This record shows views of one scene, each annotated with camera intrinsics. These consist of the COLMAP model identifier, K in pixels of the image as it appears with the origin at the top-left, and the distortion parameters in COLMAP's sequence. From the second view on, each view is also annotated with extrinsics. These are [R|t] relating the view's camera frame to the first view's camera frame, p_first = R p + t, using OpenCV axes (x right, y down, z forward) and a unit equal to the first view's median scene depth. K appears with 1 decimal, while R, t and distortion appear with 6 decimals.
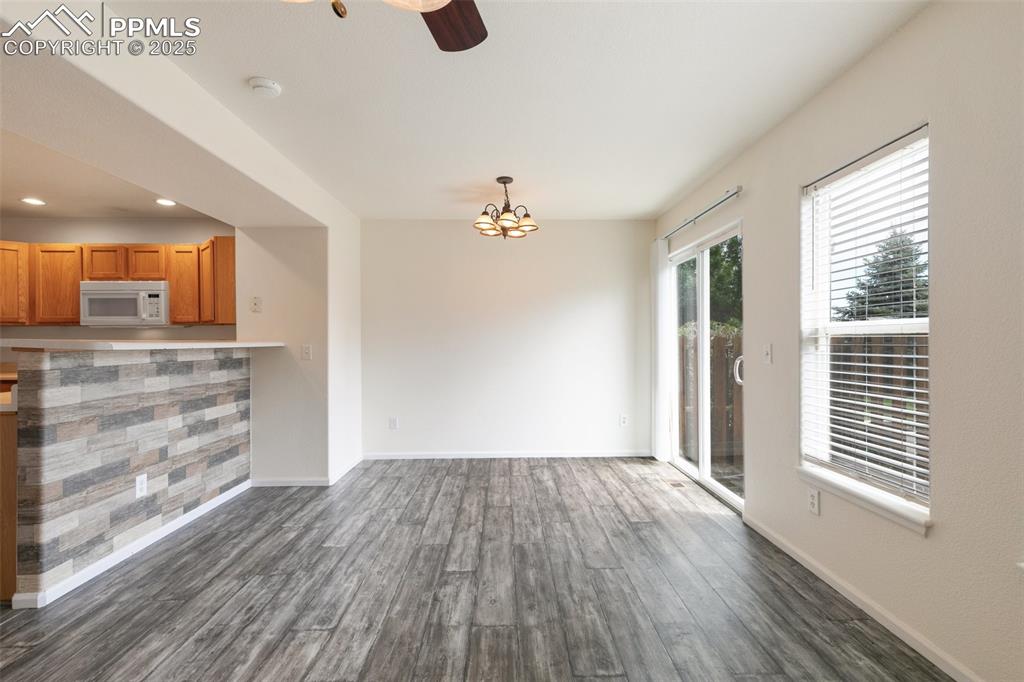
lens RADIAL K [[456.8, 0, 513.7], [0, 456.8, 341.2], [0, 0, 1]] dist [0.003876, -0.000350]
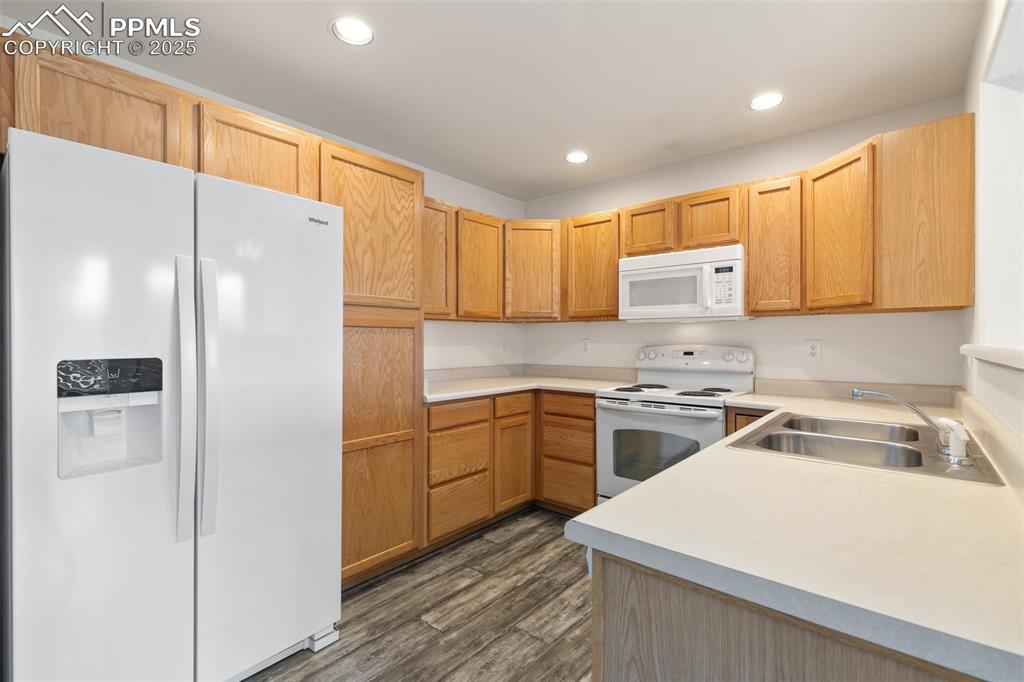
lens RADIAL K [[461.2, 0, 512.0], [0, 461.2, 341.0], [0, 0, 1]] dist [0.001303, 0.000093]
pose [[0.745883, 0.008261, -0.666026, -0.880760], [-0.004267, 0.999962, 0.007625, -0.007829], [0.666064, -0.002846, 0.745889, 0.511397]]
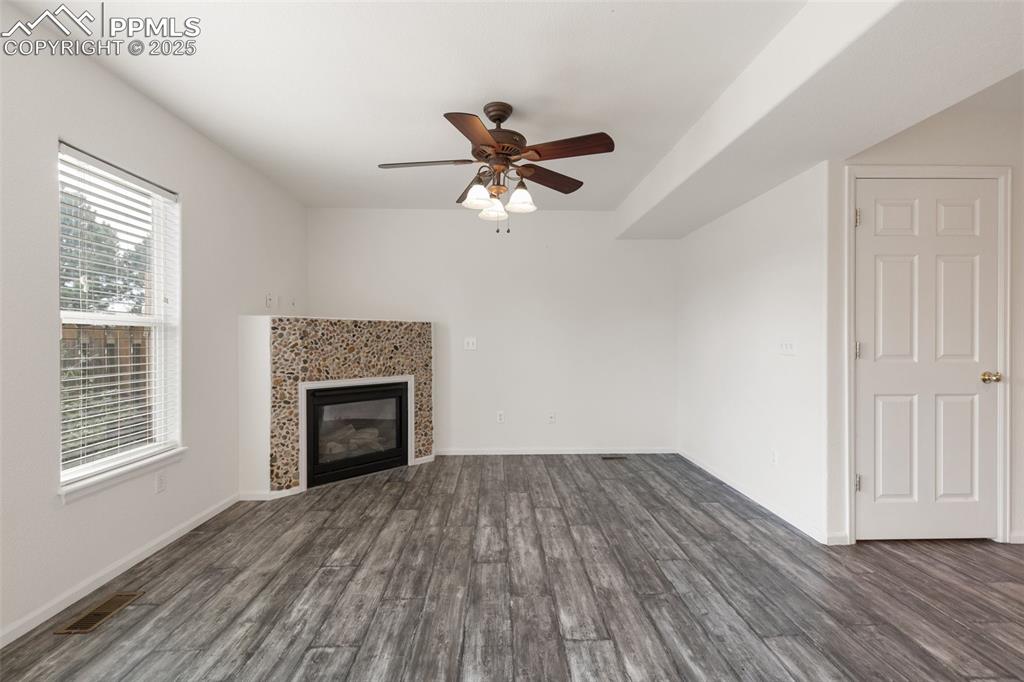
lens RADIAL K [[458.9, 0, 513.8], [0, 458.9, 342.1], [0, 0, 1]] dist [0.001593, -0.000058]
pose [[-0.999880, 0.006527, -0.014038, -0.122794], [0.006409, 0.999944, 0.008403, 0.014495], [0.014092, 0.008312, -0.999866, 1.182519]]
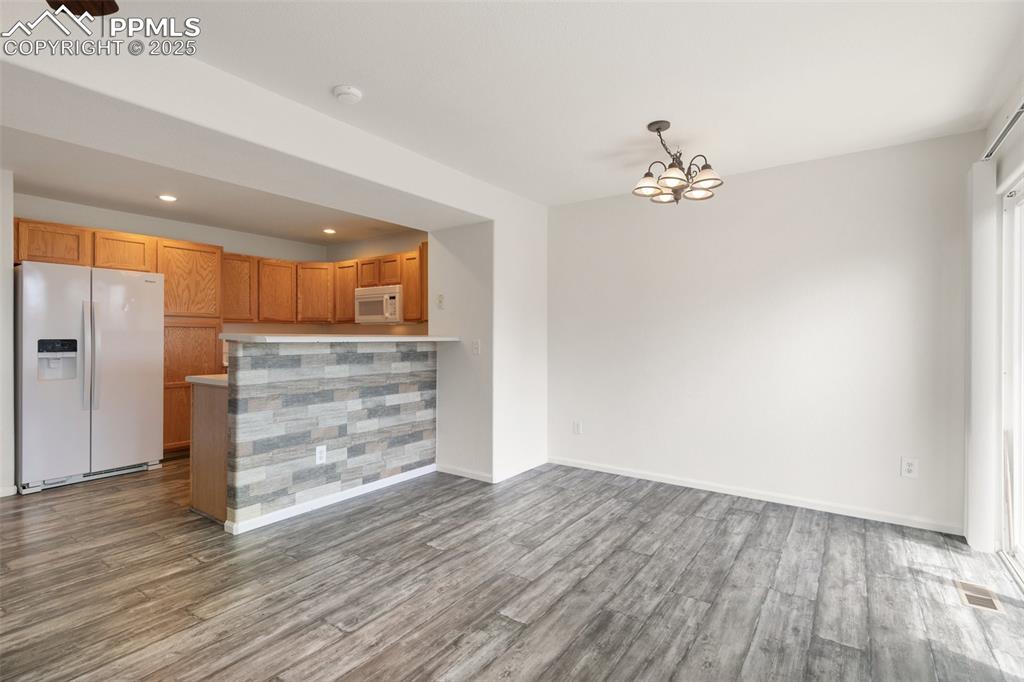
lens RADIAL K [[482.3, 0, 512.0], [0, 482.3, 337.4], [0, 0, 1]] dist [0.005405, -0.000451]
pose [[0.804121, 0.007585, -0.594418, 0.328923], [-0.006495, 0.999971, 0.003973, -0.002790], [0.594430, 0.000666, 0.804147, 0.256997]]
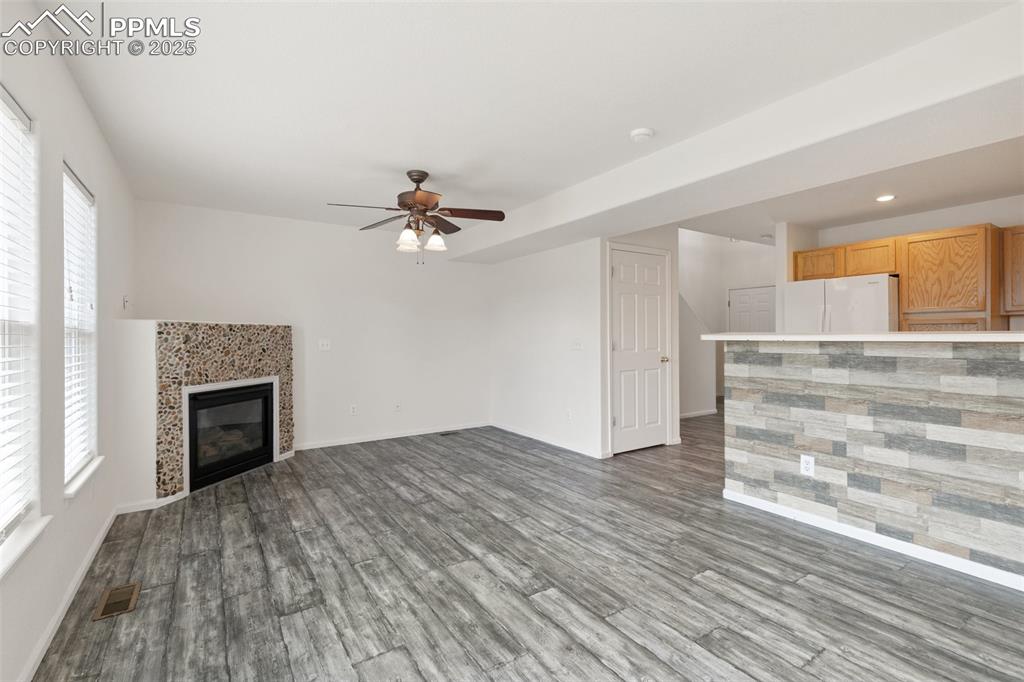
lens RADIAL K [[461.5, 0, 516.6], [0, 461.5, 336.6], [0, 0, 1]] dist [0.000456, -0.000344]
pose [[-0.841935, 0.010088, -0.539485, 0.341557], [0.008440, 0.999949, 0.005527, -0.004146], [0.539513, 0.000101, -0.841977, 1.461117]]
